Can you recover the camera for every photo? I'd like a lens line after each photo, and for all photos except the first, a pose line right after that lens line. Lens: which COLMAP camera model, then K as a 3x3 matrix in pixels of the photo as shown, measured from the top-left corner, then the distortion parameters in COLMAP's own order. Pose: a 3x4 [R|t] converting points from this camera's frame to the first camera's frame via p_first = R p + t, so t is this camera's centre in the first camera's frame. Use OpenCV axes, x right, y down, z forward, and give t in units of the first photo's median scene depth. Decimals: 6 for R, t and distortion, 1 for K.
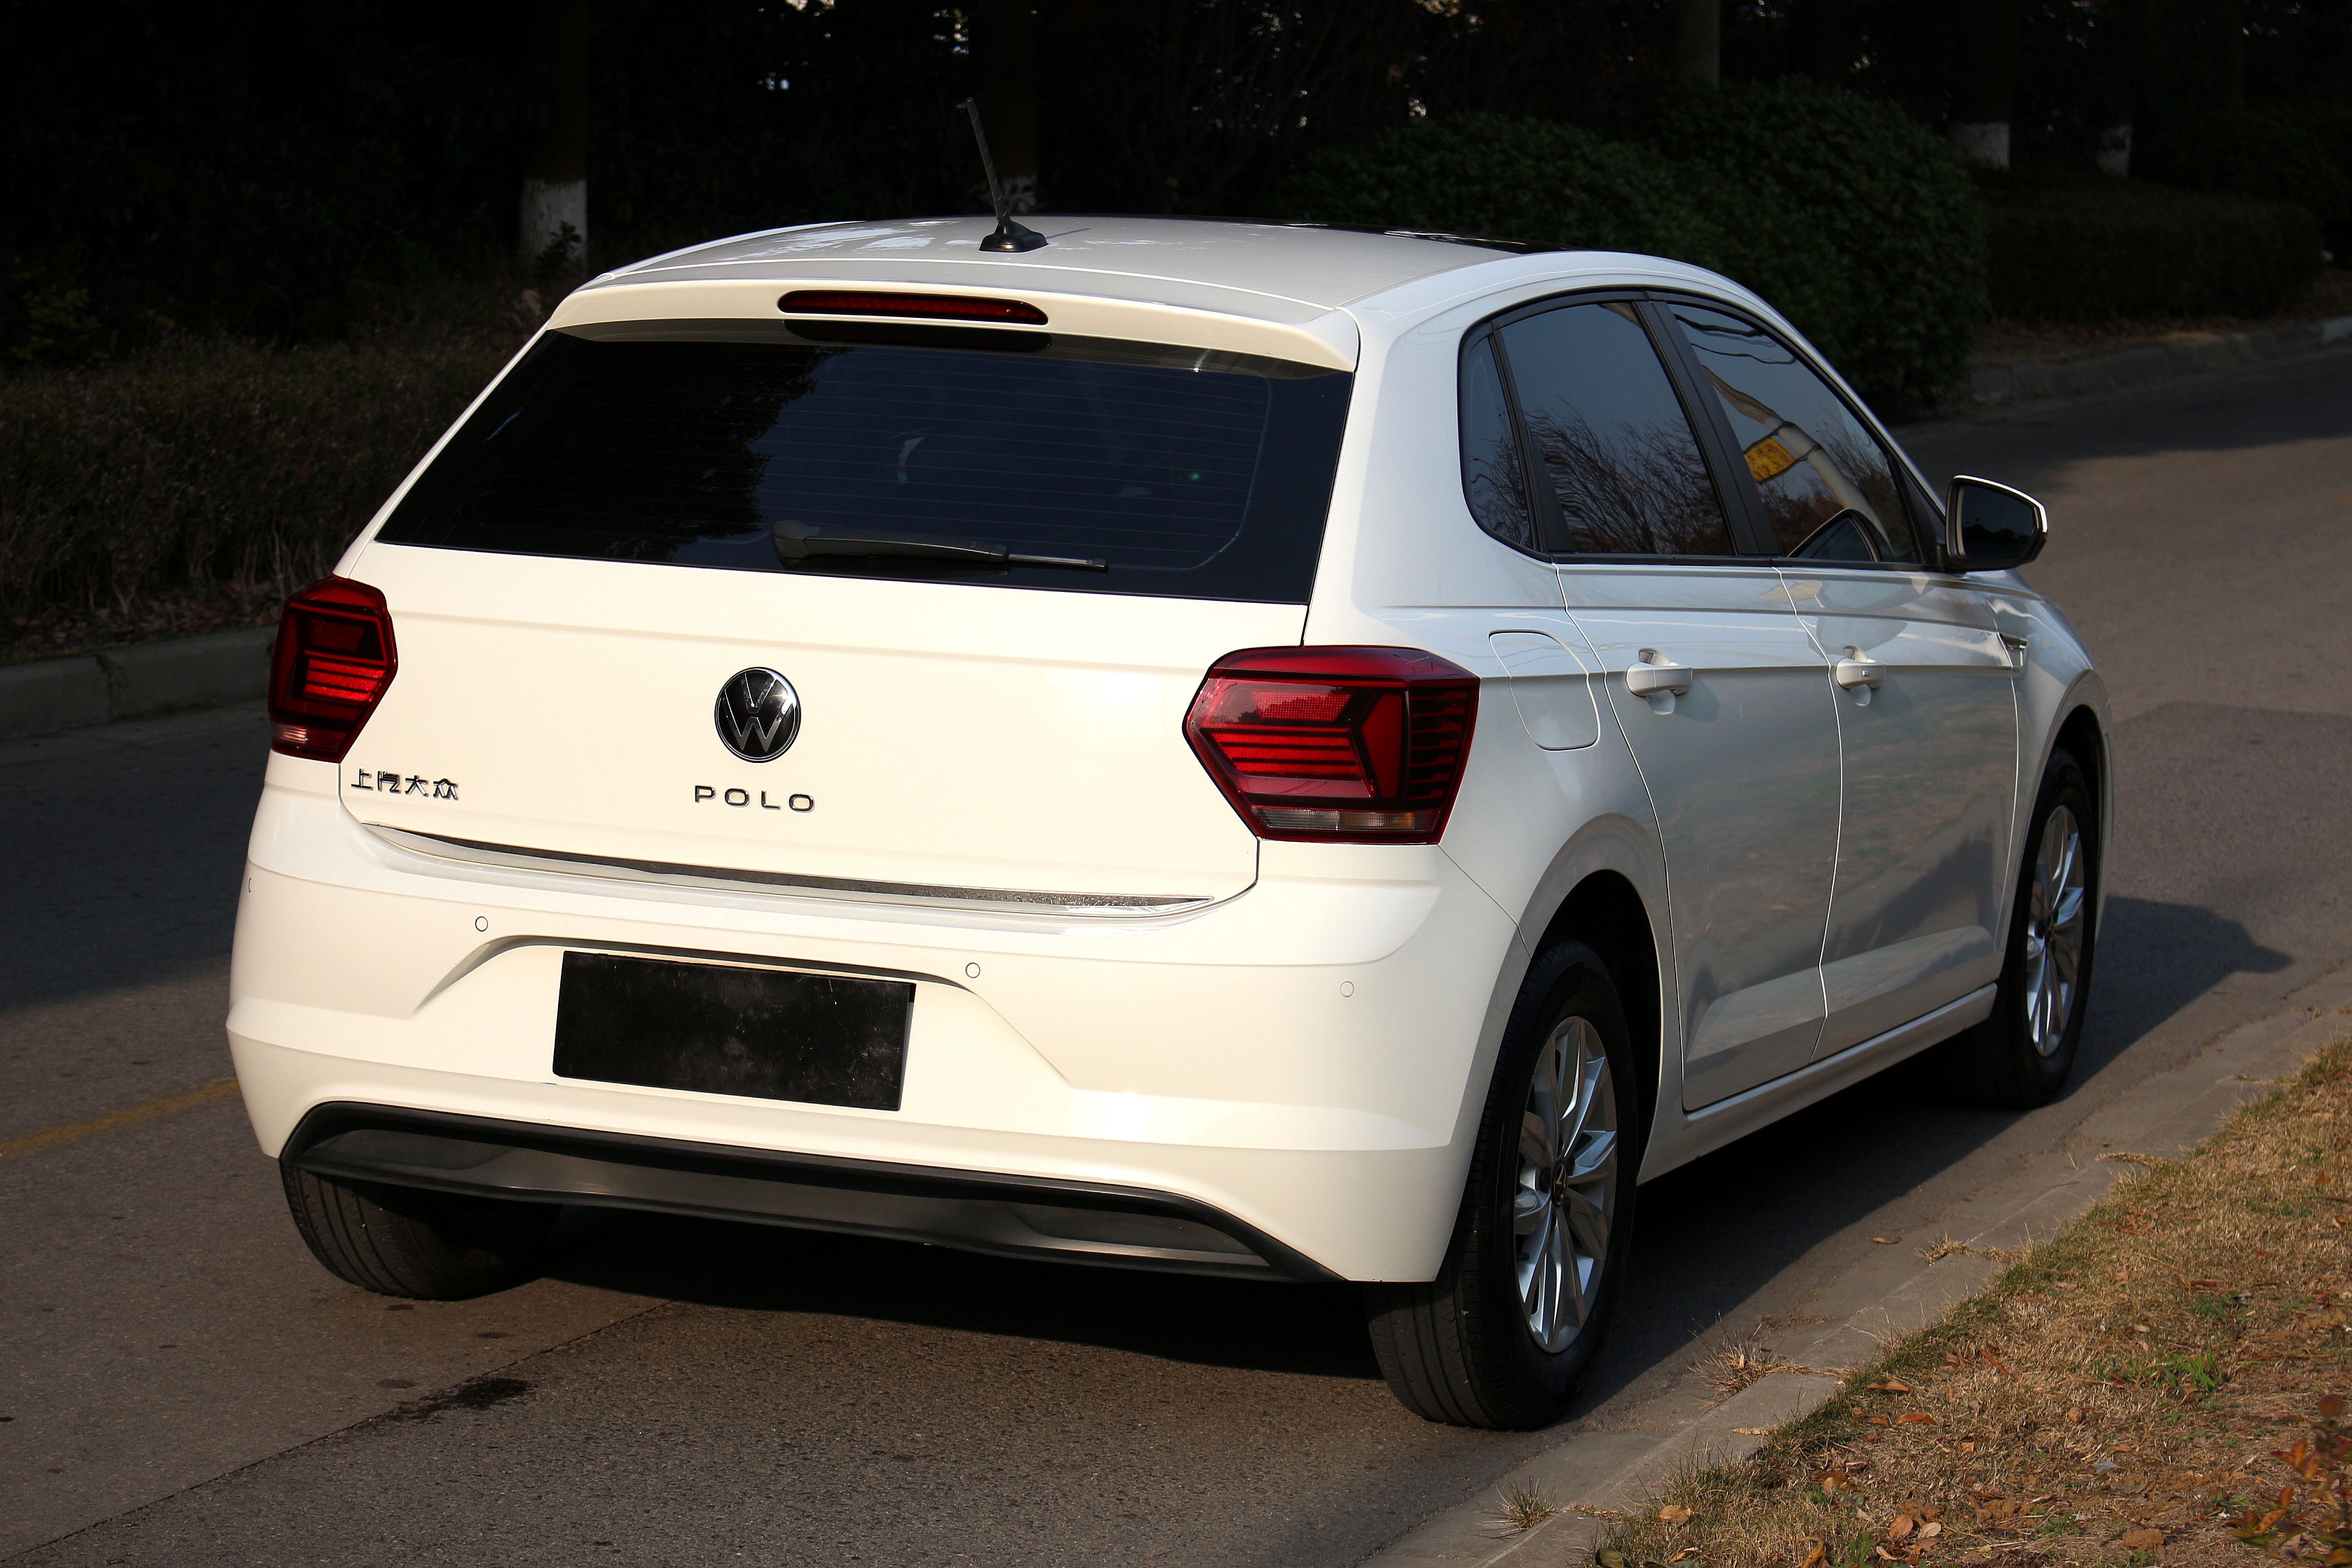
lens RADIAL K [[5639.0, 0, 1174.7], [0, 5639.0, 771.3], [0, 0, 1]] dist [0.077269, 0.000000]
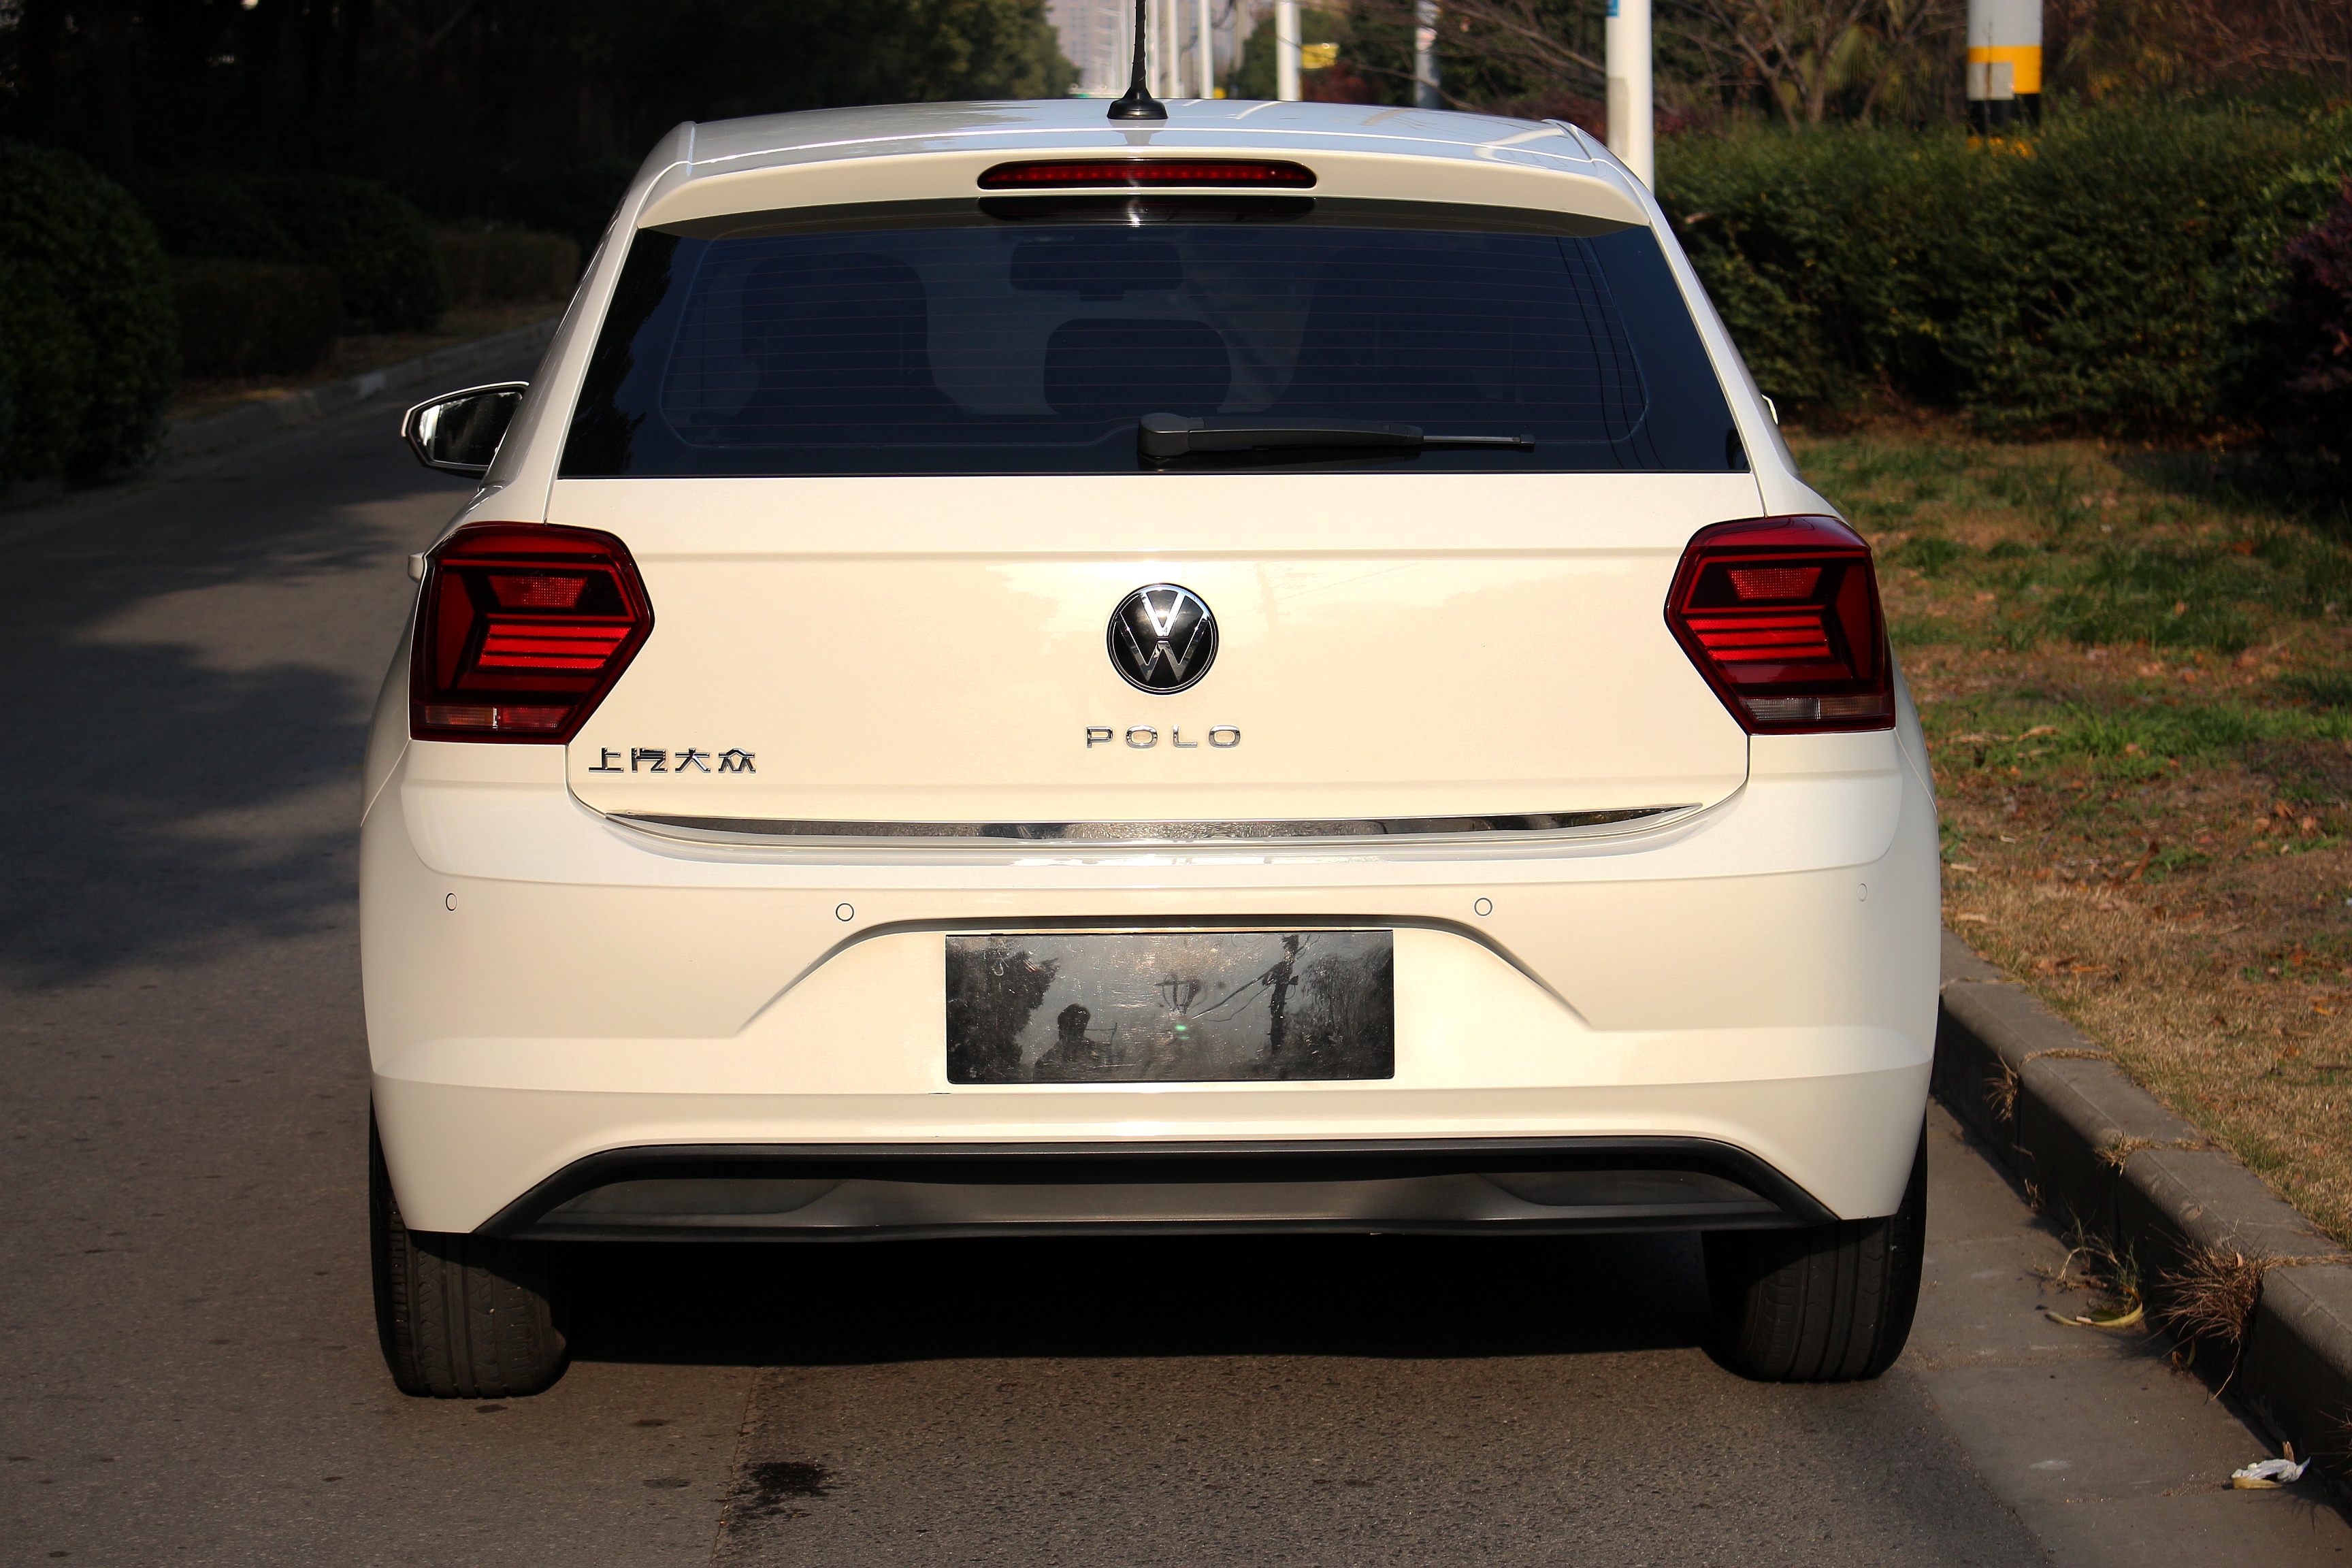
lens RADIAL K [[5639.0, 0, 1170.9], [0, 5639.0, 806.9], [0, 0, 1]] dist [0.077269, 0.000000]
pose [[0.913847, -0.076555, 0.398776, -0.400952], [0.081094, 0.996691, 0.005502, 0.010403], [-0.397878, 0.027310, 0.917032, 0.204893]]
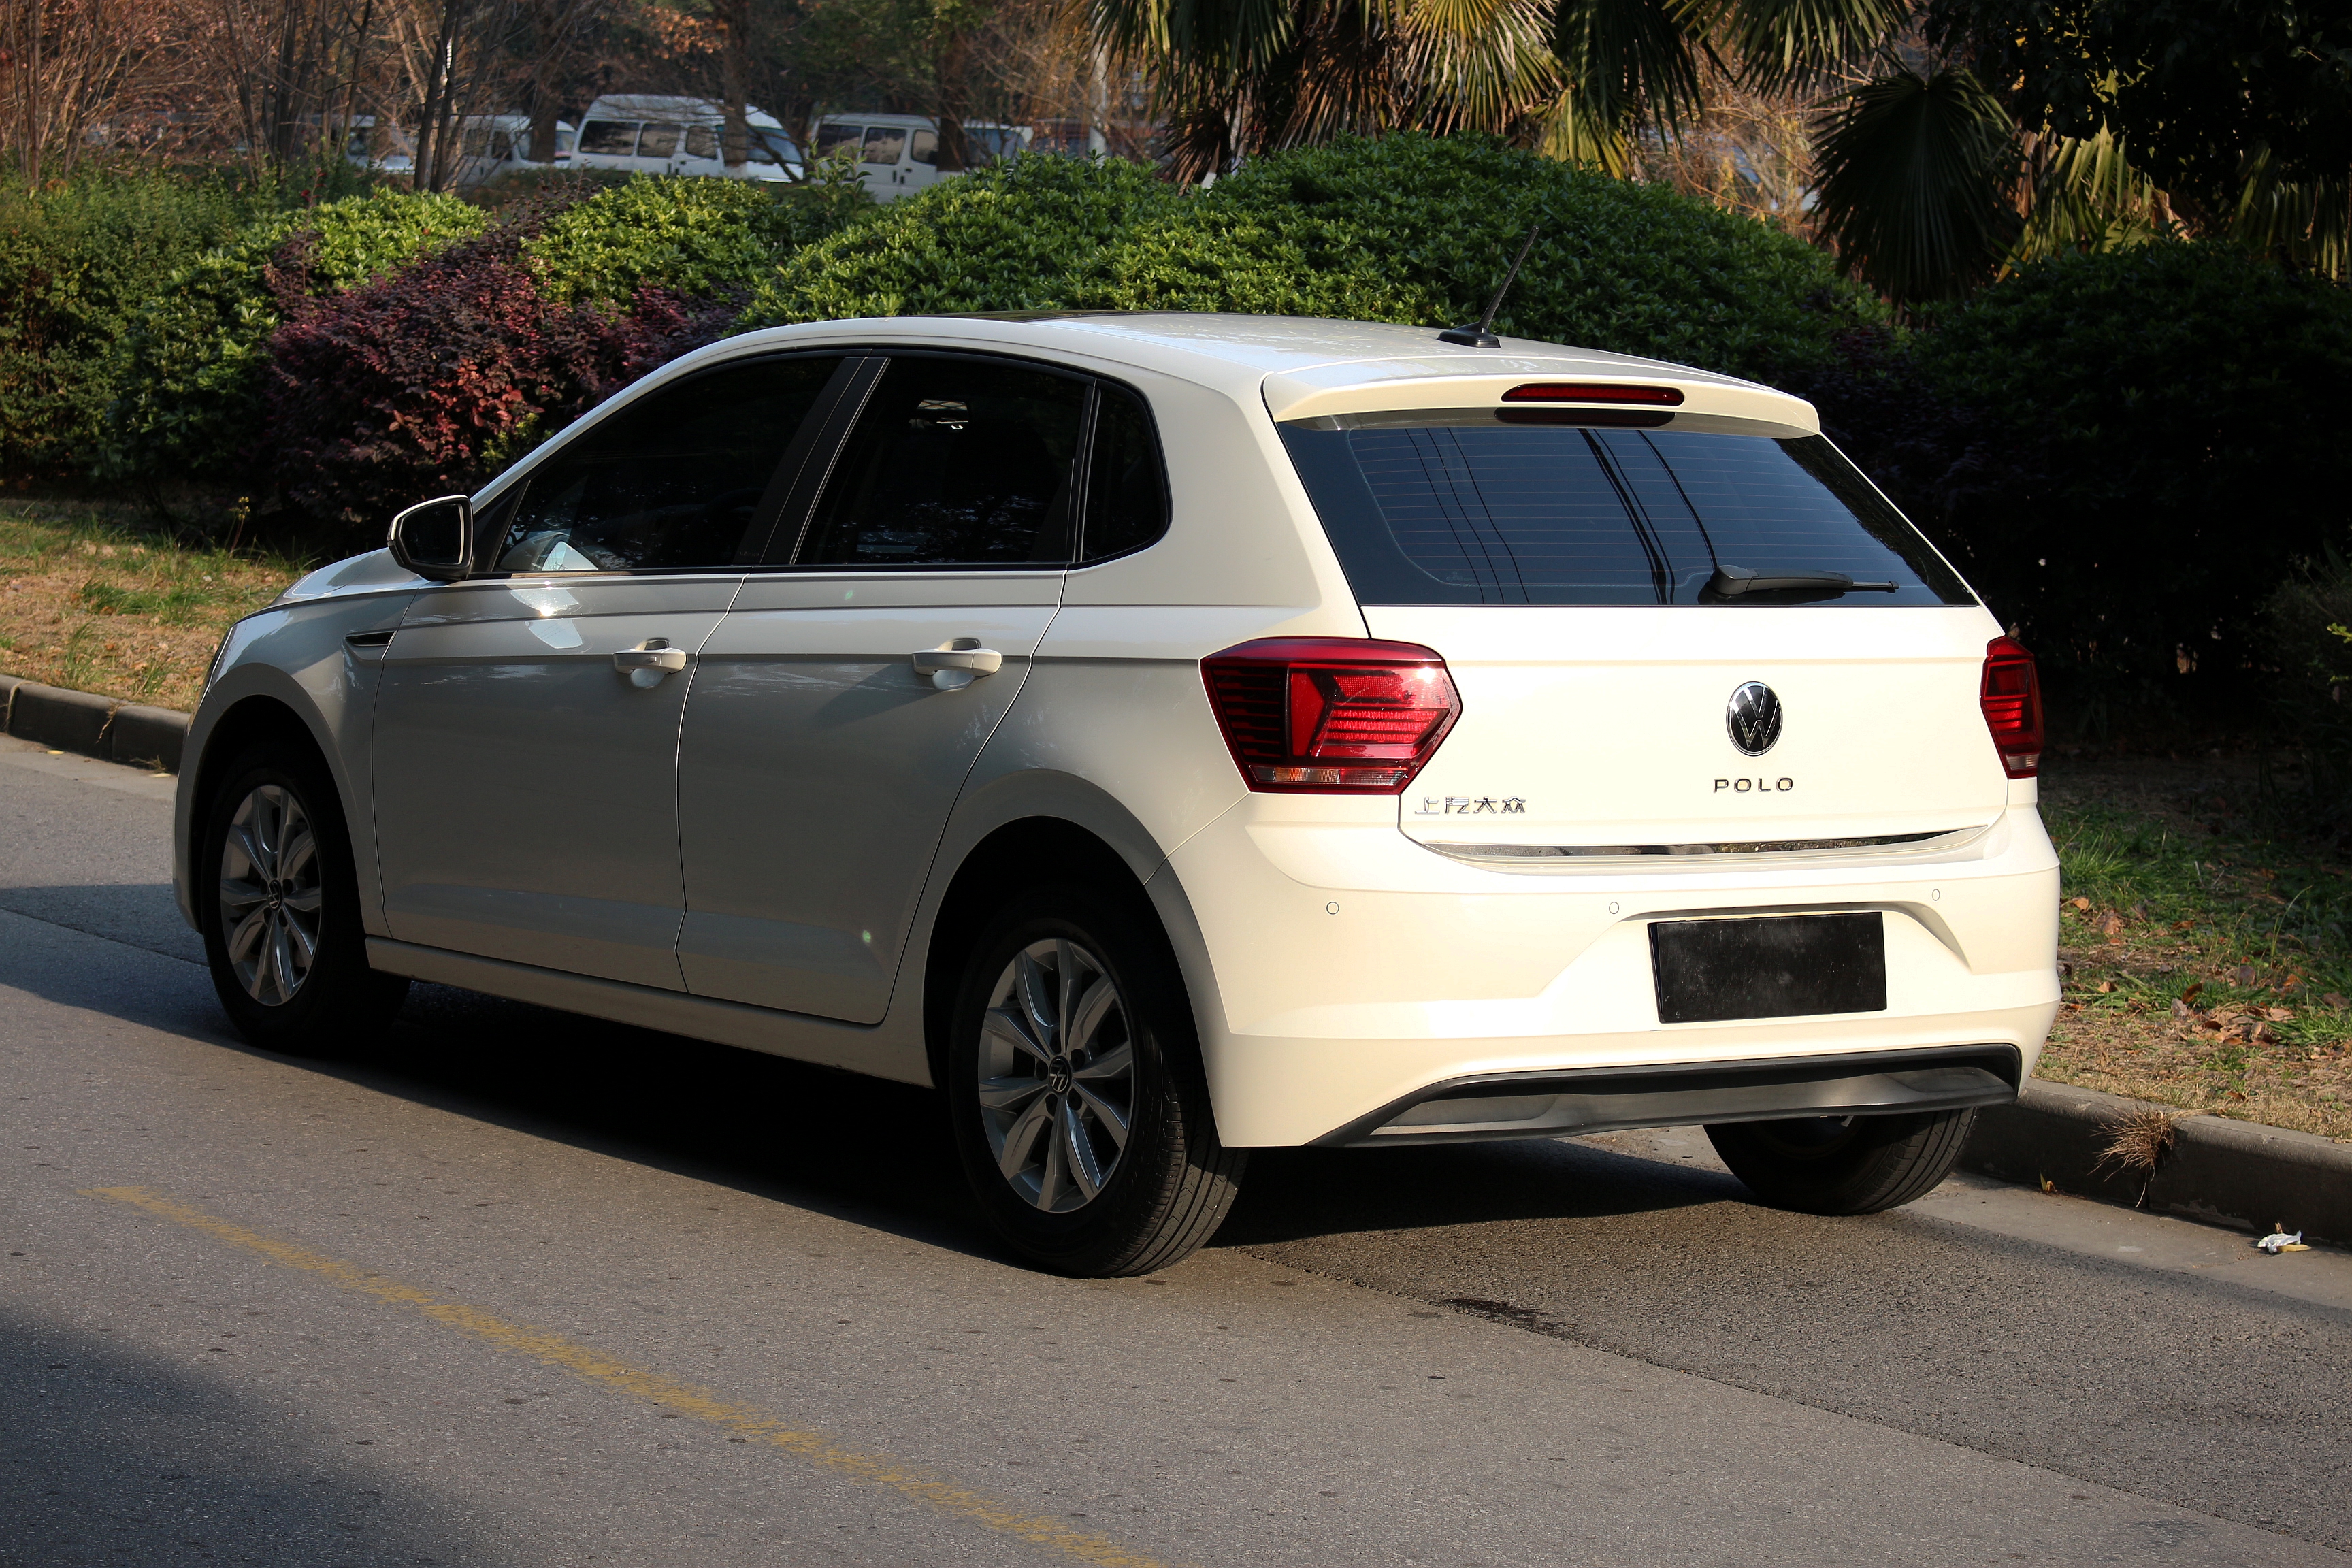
lens RADIAL K [[5639.0, 0, 1173.1], [0, 5639.0, 777.7], [0, 0, 1]] dist [0.077269, 0.000000]
pose [[0.538024, -0.083491, 0.838785, -1.165742], [0.080121, 0.995643, 0.047712, -0.065347], [-0.839113, 0.041534, 0.542369, 0.404537]]
